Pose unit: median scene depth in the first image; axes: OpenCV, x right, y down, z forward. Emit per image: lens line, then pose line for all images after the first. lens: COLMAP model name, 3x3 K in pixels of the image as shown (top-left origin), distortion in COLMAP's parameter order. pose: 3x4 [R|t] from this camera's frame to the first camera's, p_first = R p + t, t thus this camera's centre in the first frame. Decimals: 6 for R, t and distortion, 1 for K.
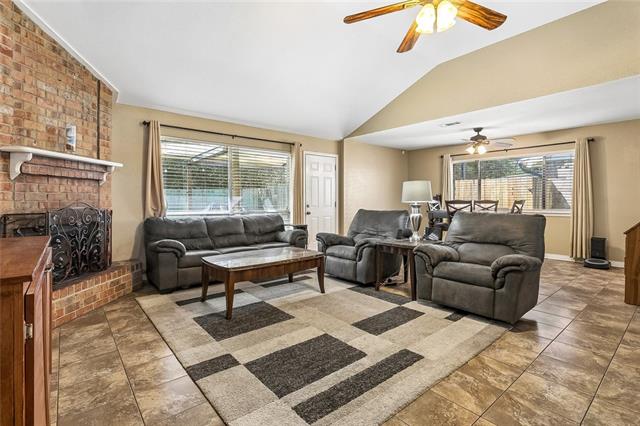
lens RADIAL K [[303.2, 0, 313.7], [0, 303.2, 201.8], [0, 0, 1]] dist [0.000310, 0.000039]
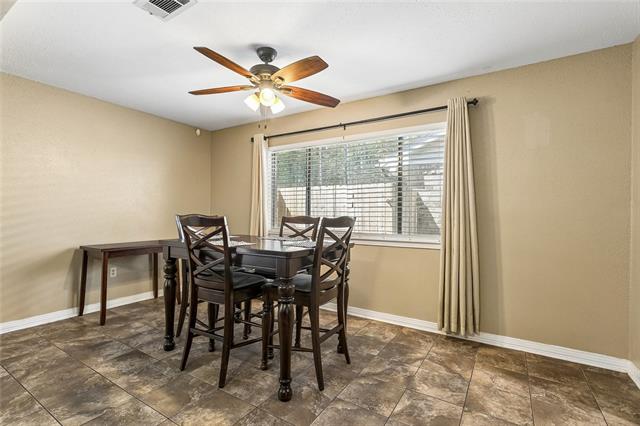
lens RADIAL K [[303.2, 0, 319.1], [0, 303.2, 213.2], [0, 0, 1]] dist [0.000310, 0.000039]
pose [[0.945618, 0.014879, 0.324939, 0.472218], [-0.008820, 0.999759, -0.020111, -0.001909], [-0.325160, 0.016152, 0.945521, 0.564174]]
